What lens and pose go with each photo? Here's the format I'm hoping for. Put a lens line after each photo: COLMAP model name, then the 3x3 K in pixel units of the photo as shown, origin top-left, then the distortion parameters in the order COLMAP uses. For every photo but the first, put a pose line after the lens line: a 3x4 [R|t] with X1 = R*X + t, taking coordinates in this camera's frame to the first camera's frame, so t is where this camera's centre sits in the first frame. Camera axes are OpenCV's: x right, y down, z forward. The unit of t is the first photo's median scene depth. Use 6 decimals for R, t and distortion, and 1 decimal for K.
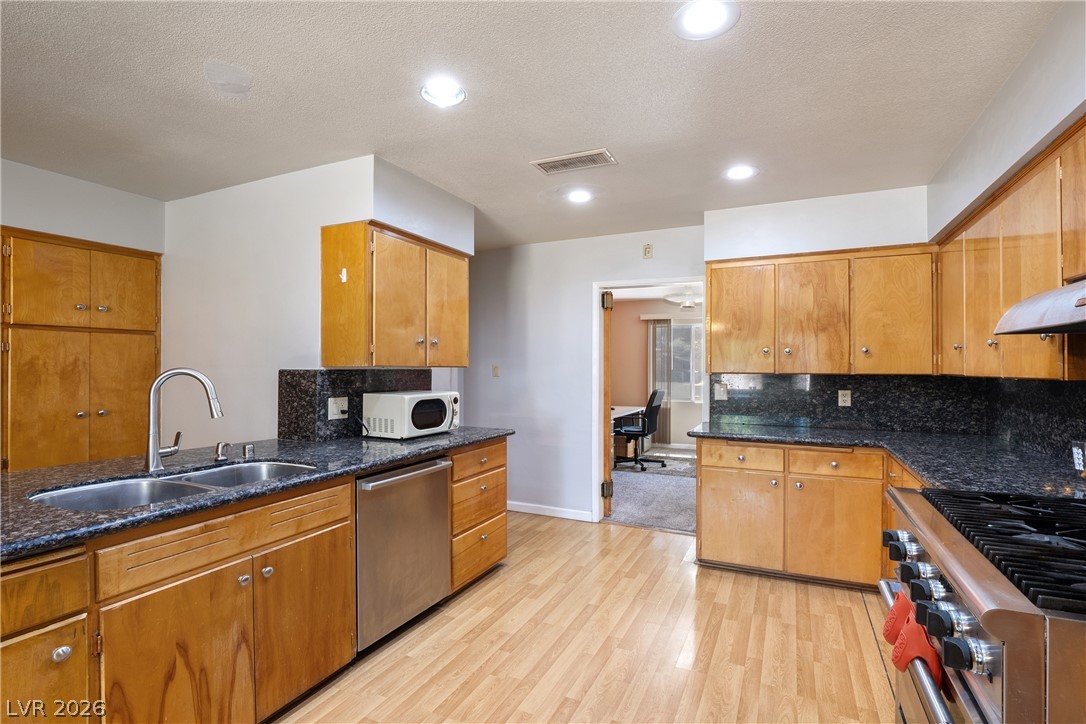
lens RADIAL K [[525.7, 0, 543.0], [0, 525.7, 362.0], [0, 0, 1]] dist [-0.011056, -0.001497]
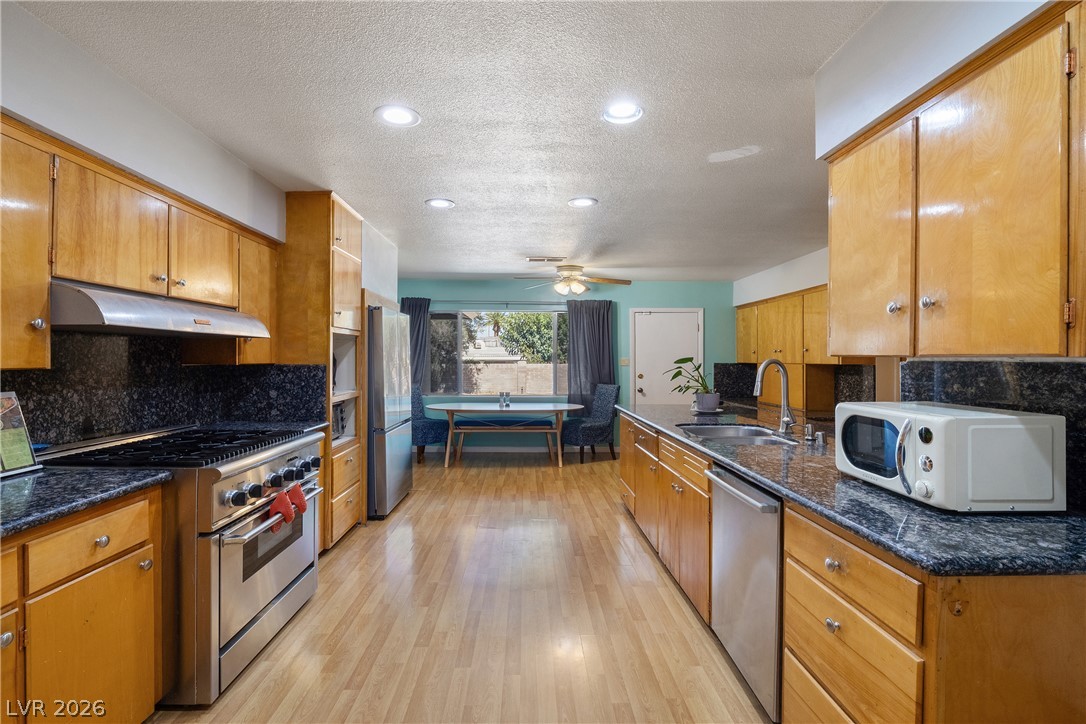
lens RADIAL K [[525.7, 0, 543.0], [0, 525.7, 362.0], [0, 0, 1]] dist [-0.011056, -0.001497]
pose [[-0.888837, 0.000629, -0.458224, 0.327730], [0.002629, 0.999990, -0.003729, 0.015795], [0.458217, -0.004519, -0.888829, 1.339170]]
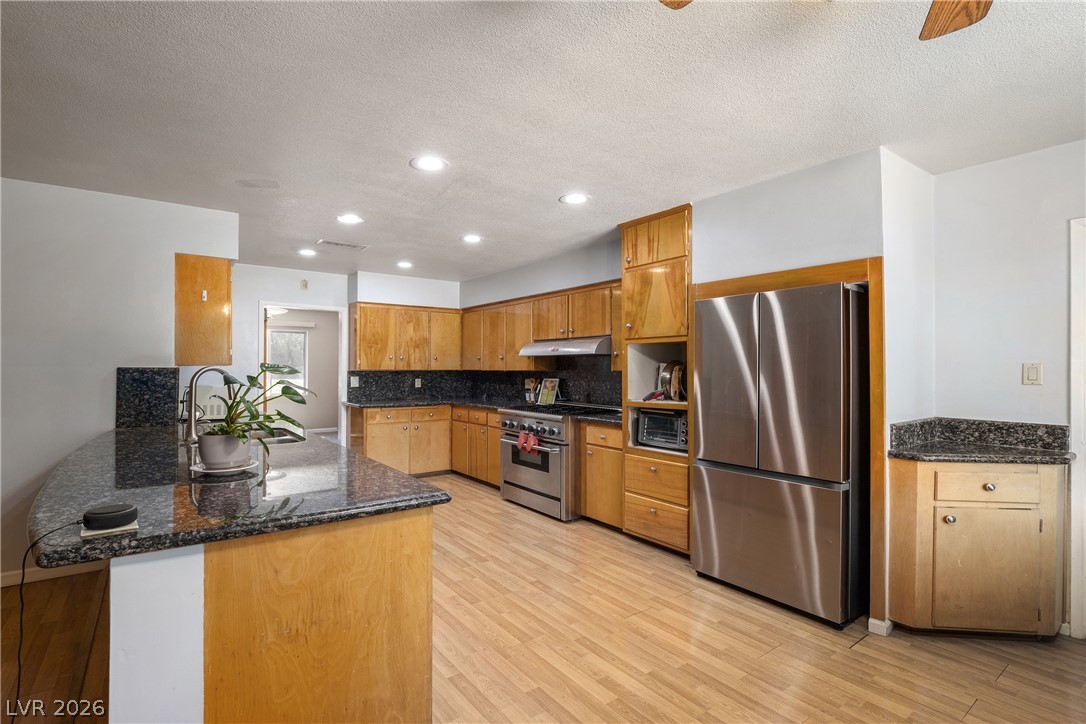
lens RADIAL K [[525.7, 0, 543.0], [0, 525.7, 362.0], [0, 0, 1]] dist [-0.011056, -0.001497]
pose [[0.468290, 0.009279, 0.883526, -1.056200], [-0.010000, 0.999936, -0.005201, -0.001033], [-0.883518, -0.006400, 0.468353, -0.334613]]
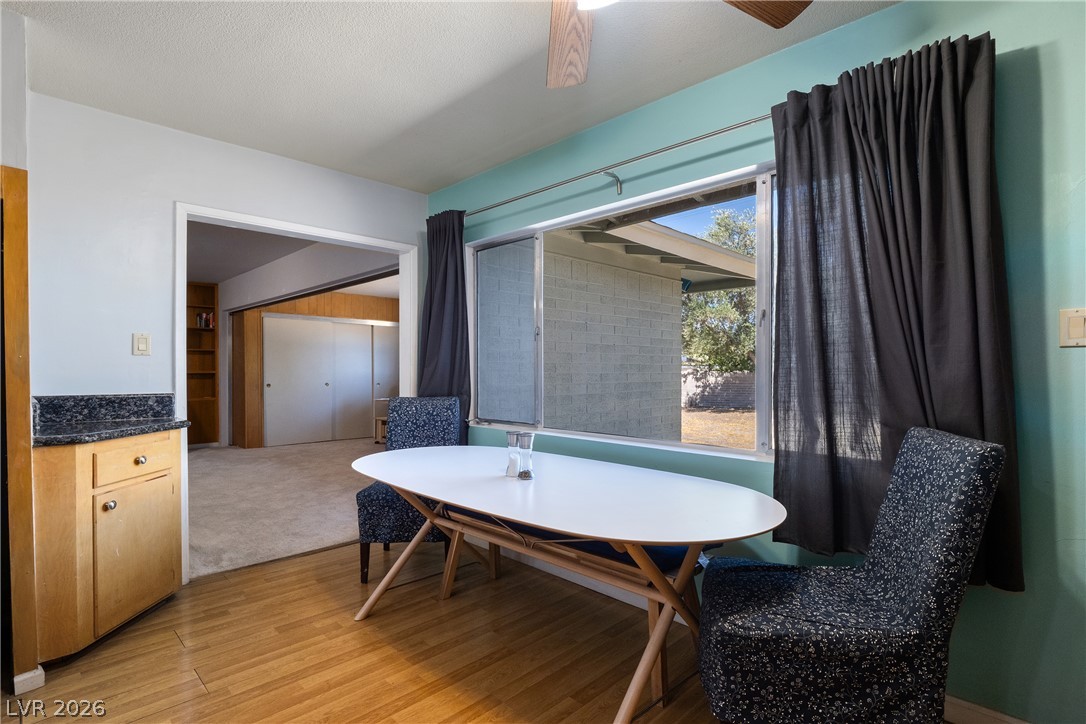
lens RADIAL K [[528.5, 0, 543.4], [0, 528.5, 377.0], [0, 0, 1]] dist [-0.006247, -0.000634]
pose [[-0.942539, -0.004268, 0.334067, -0.833107], [-0.003036, 0.999987, 0.004212, 0.053888], [-0.334081, 0.002956, -0.942540, -0.050224]]
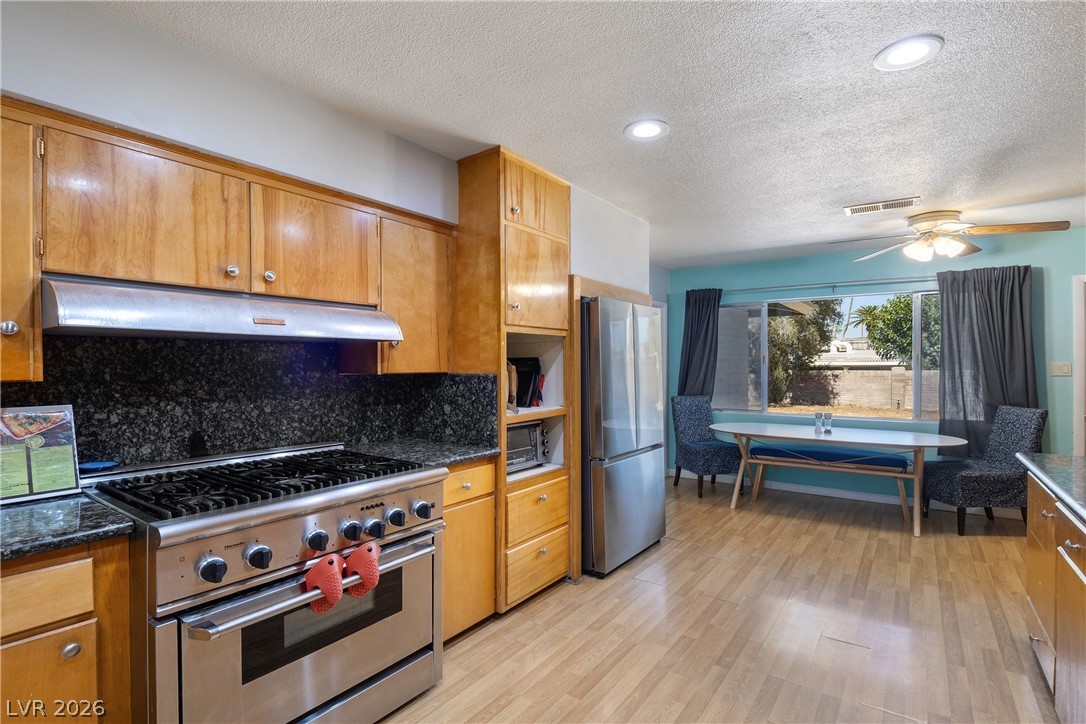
lens RADIAL K [[530.2, 0, 543.0], [0, 530.2, 370.9], [0, 0, 1]] dist [-0.012240, -0.000988]
pose [[-0.984611, -0.000406, 0.174757, -0.007236], [-0.000140, 0.999999, 0.001531, 0.009037], [-0.174757, 0.001483, -0.984610, 0.967320]]
